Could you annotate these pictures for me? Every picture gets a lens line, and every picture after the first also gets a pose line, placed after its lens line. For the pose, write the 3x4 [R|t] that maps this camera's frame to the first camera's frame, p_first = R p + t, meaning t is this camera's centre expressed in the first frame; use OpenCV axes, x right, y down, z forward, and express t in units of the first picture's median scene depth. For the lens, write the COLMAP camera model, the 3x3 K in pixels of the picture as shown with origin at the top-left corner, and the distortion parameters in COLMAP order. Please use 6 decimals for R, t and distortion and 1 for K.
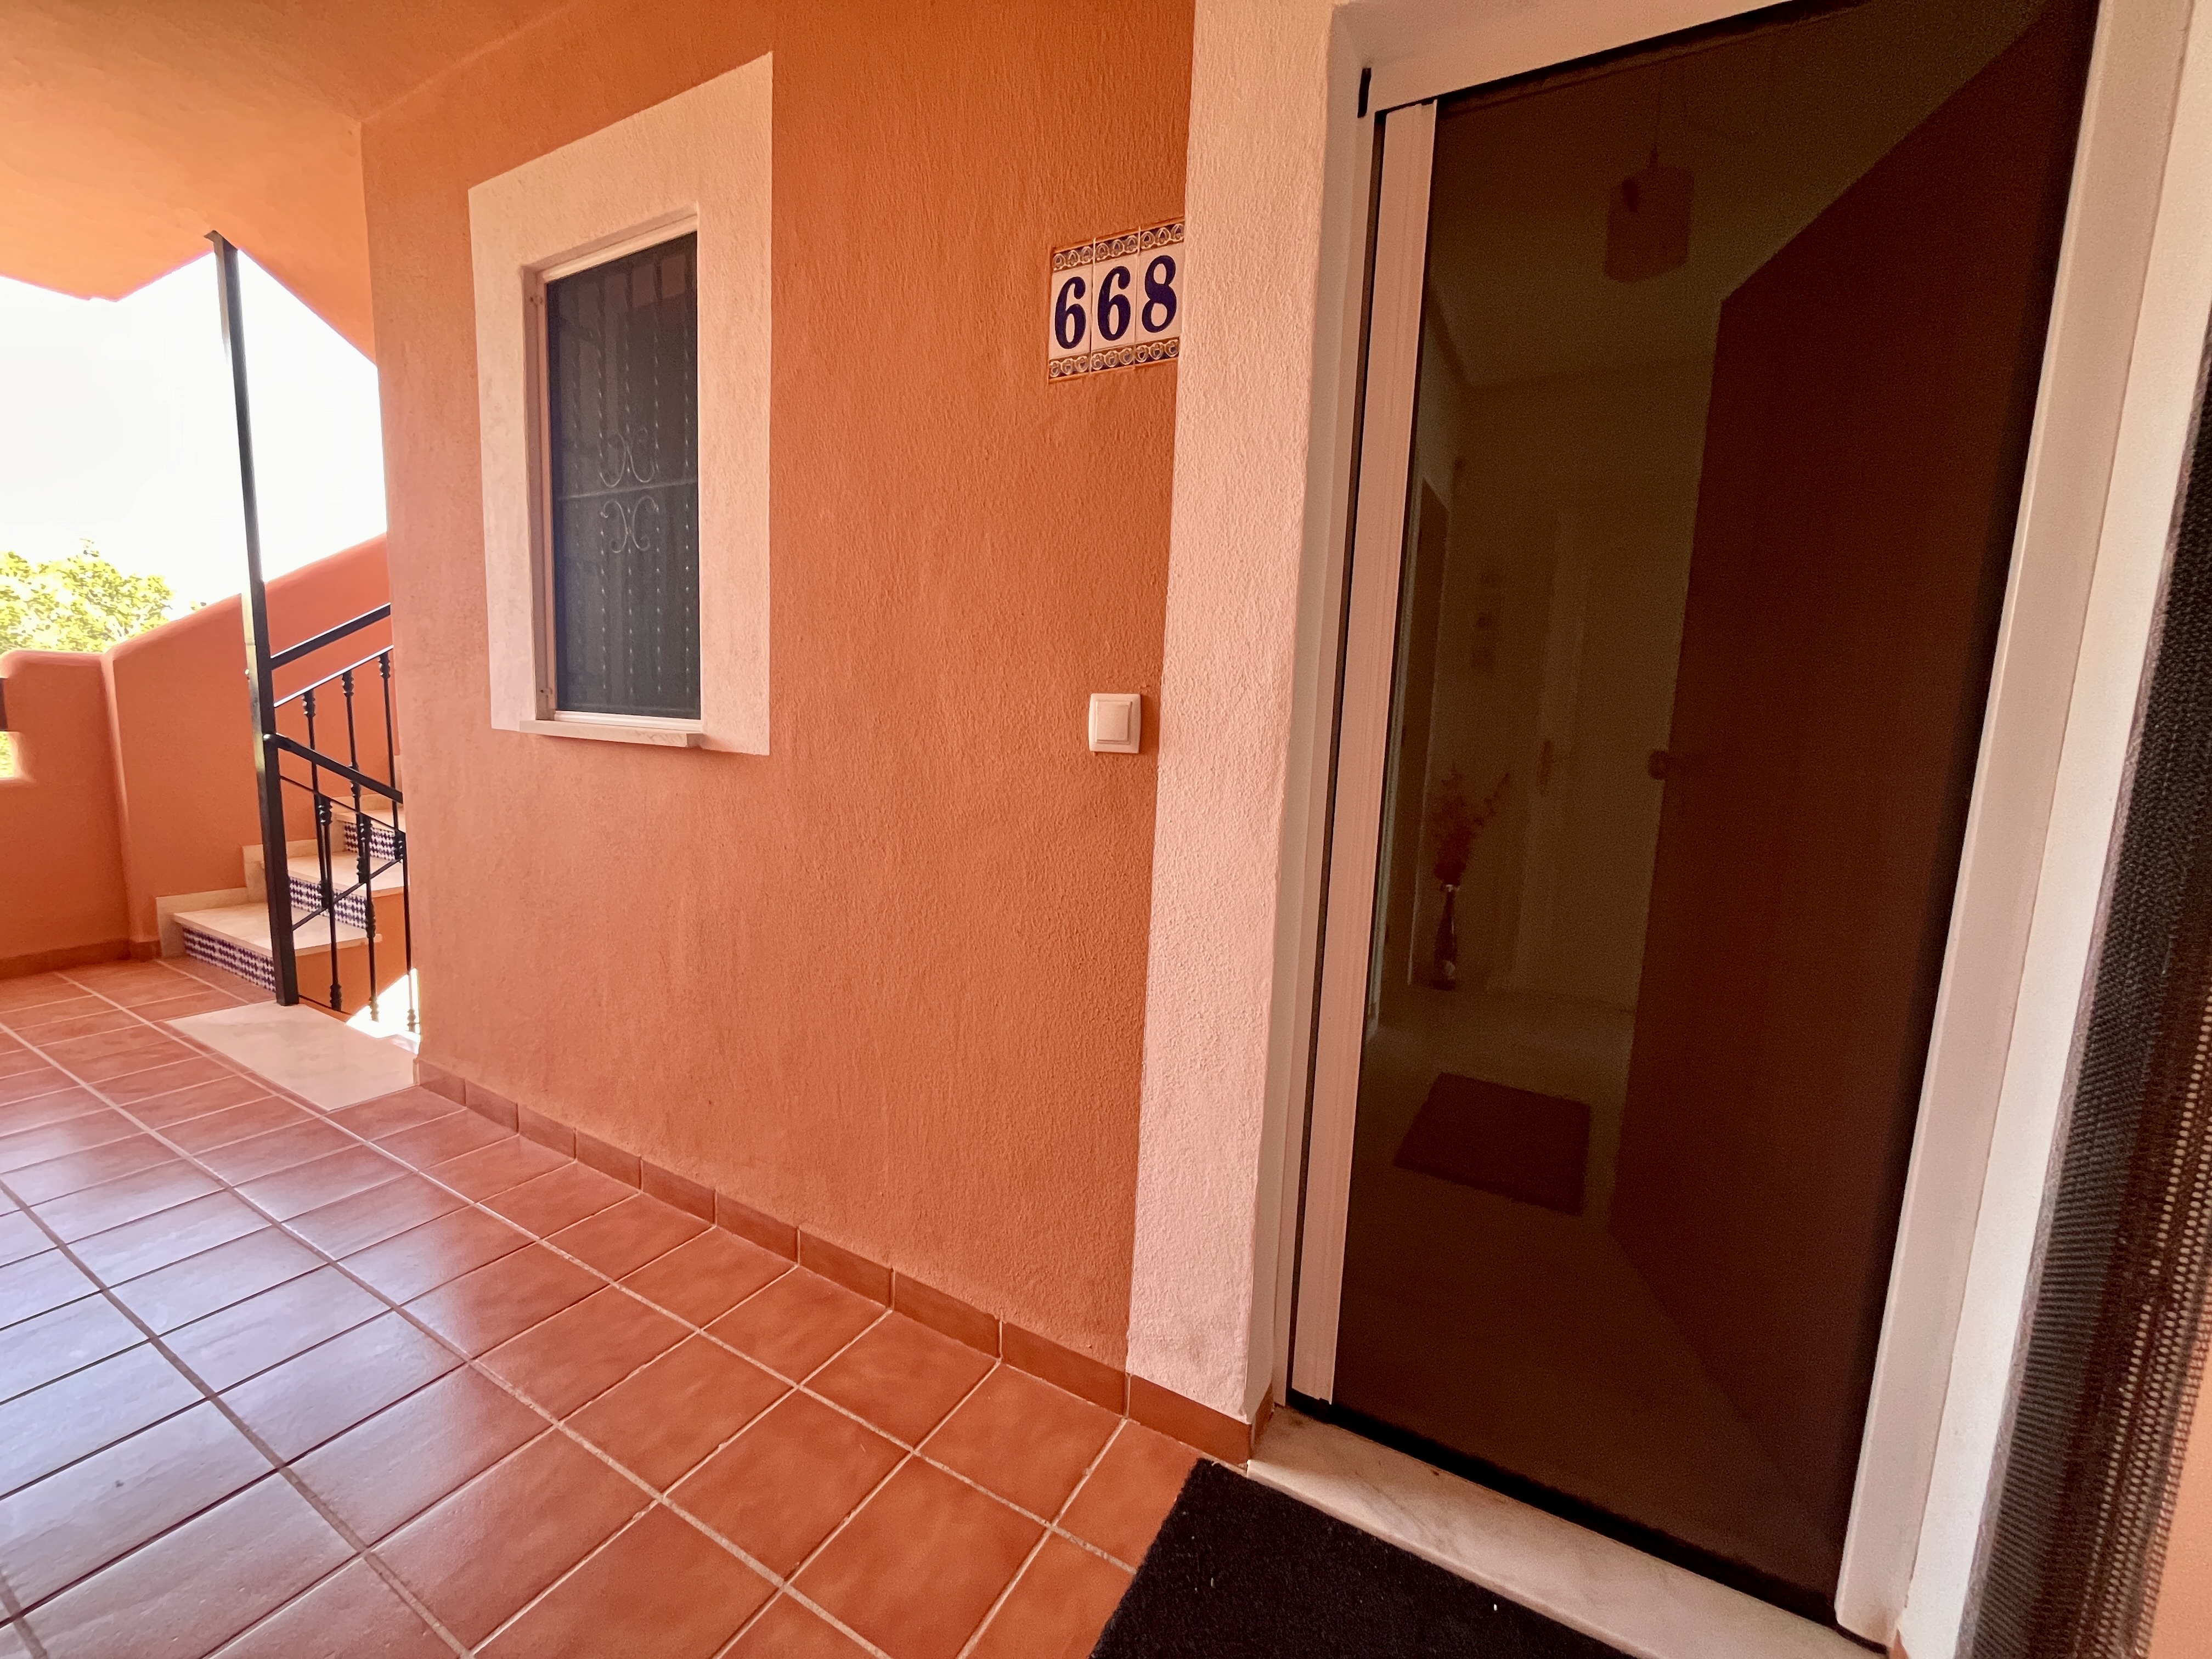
lens RADIAL K [[895.3, 0, 1102.2], [0, 895.3, 826.5], [0, 0, 1]] dist [-0.001820, 0.000109]
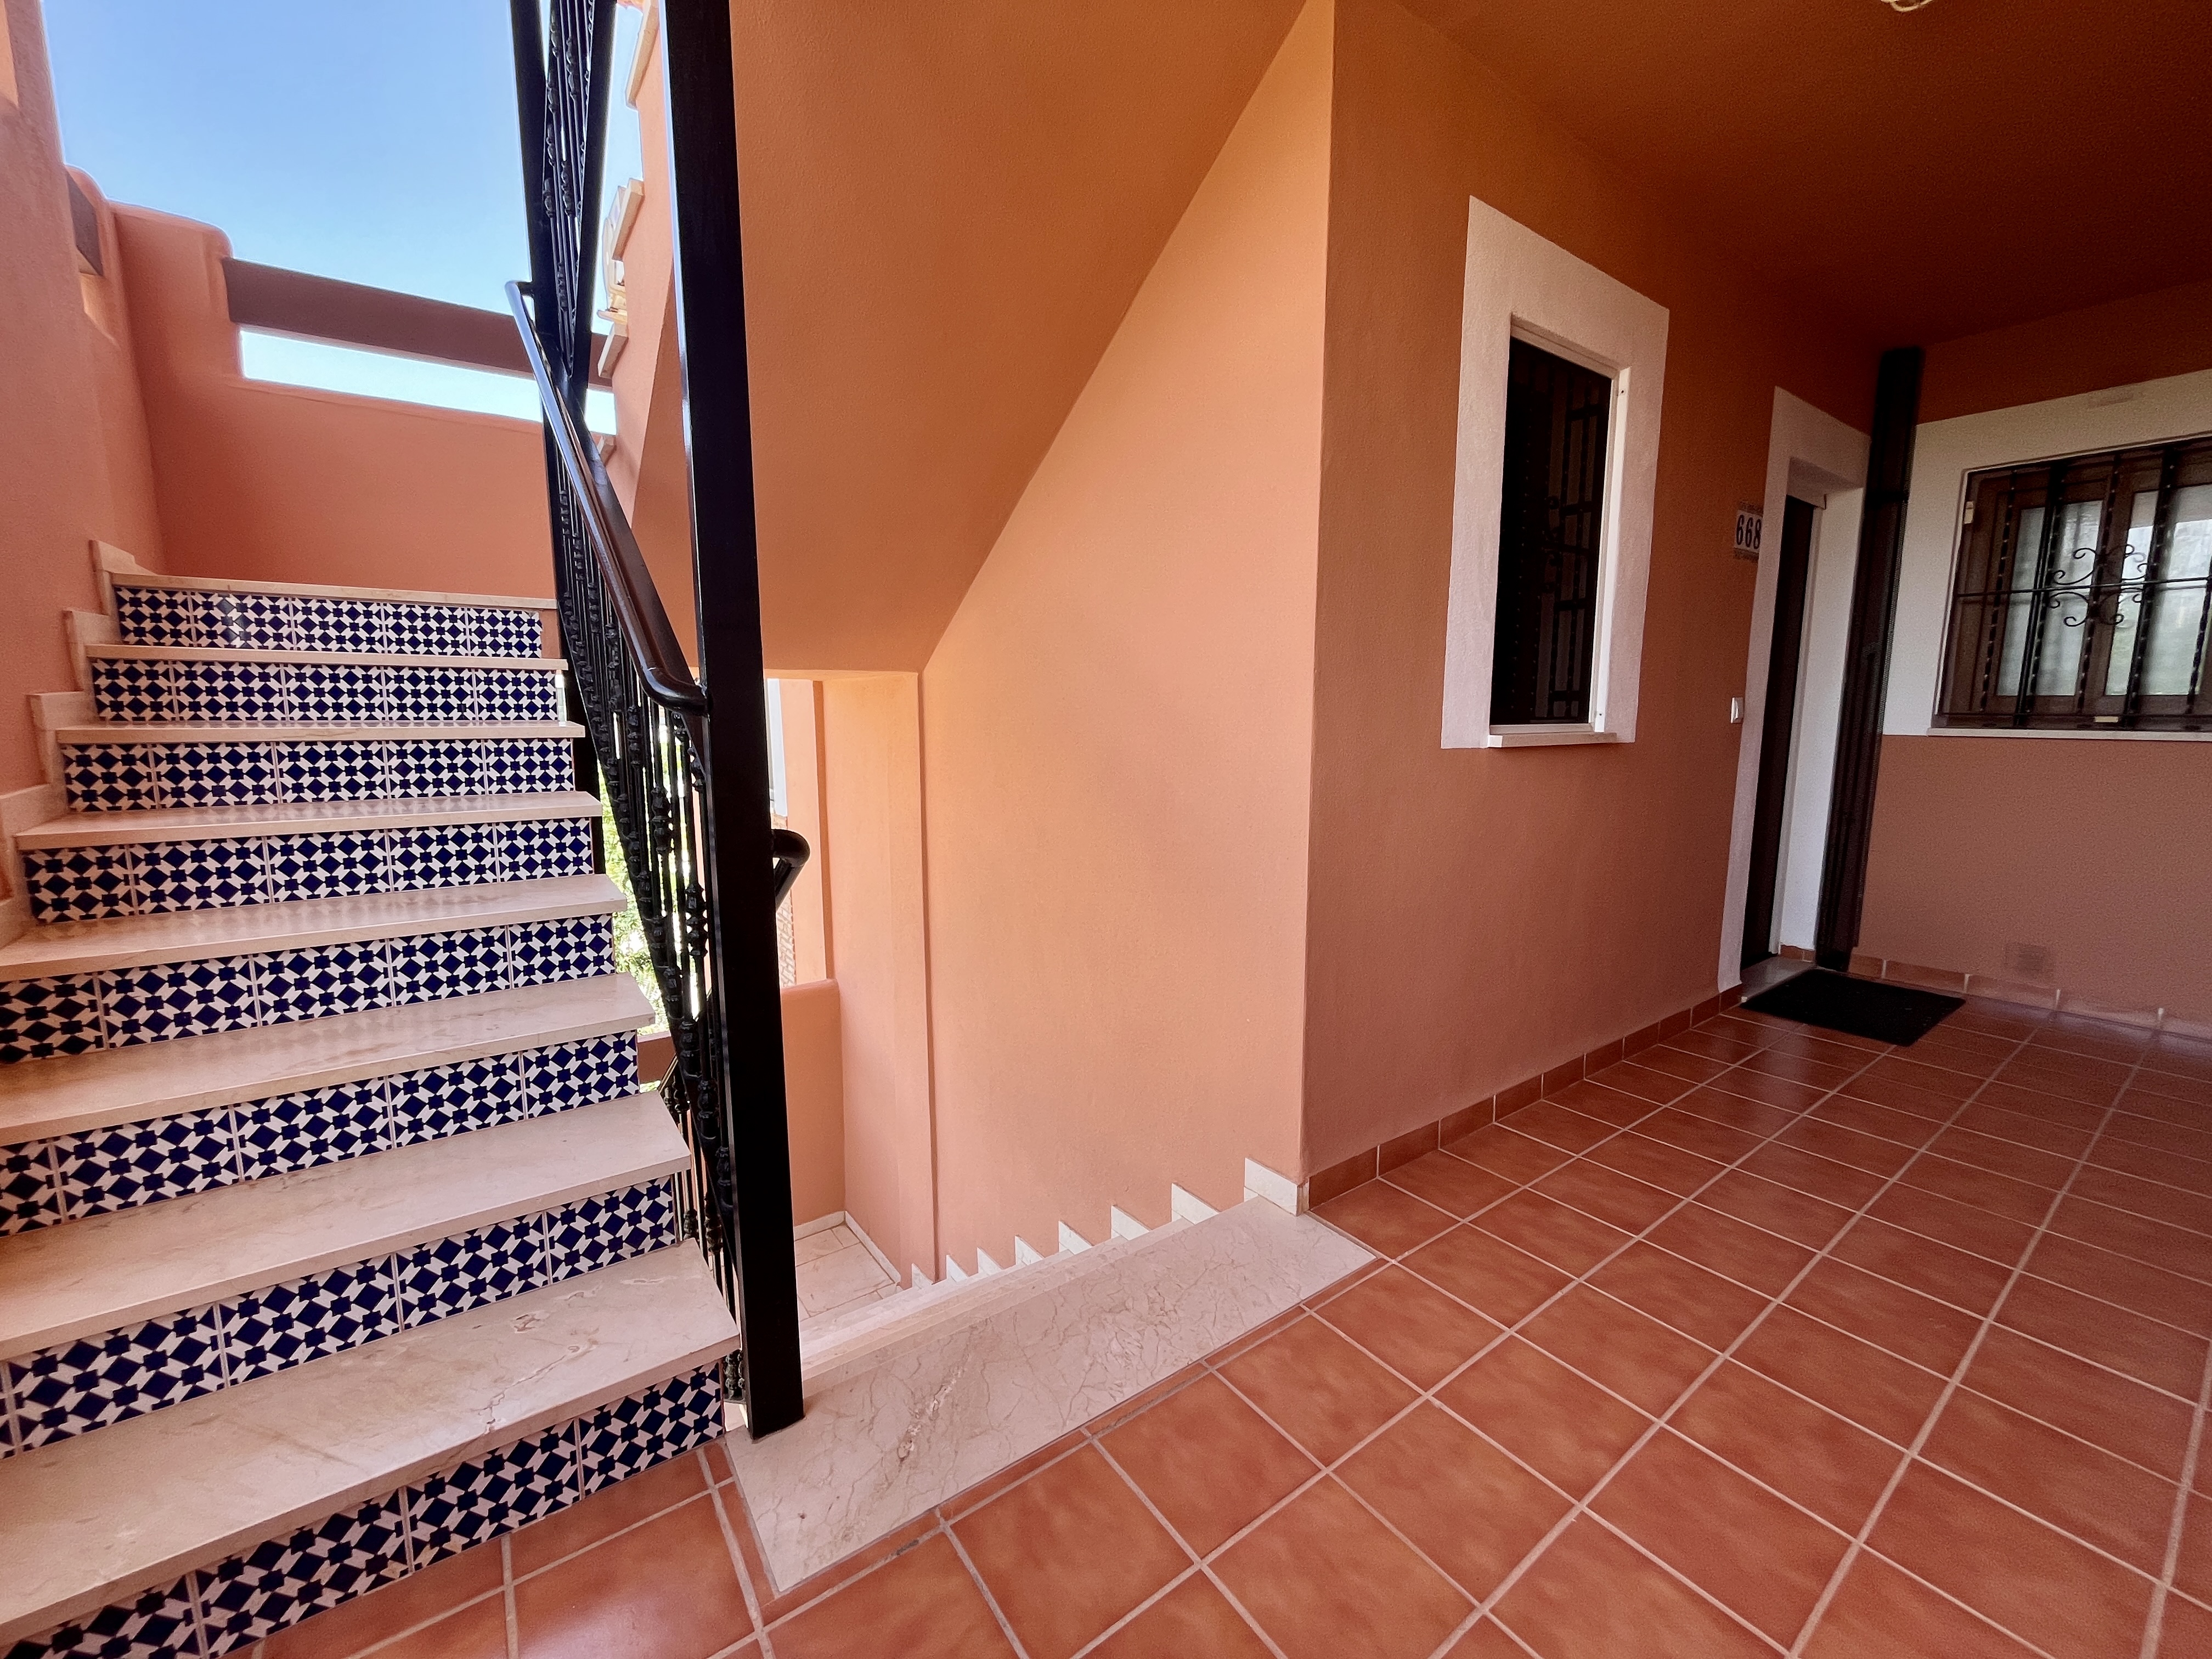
lens RADIAL K [[895.3, 0, 1102.2], [0, 895.3, 826.5], [0, 0, 1]] dist [-0.001820, 0.000109]
pose [[0.421182, -0.159889, 0.892771, -1.884068], [0.132890, 0.984594, 0.113641, -0.203254], [-0.897188, 0.070777, 0.435942, 0.998967]]
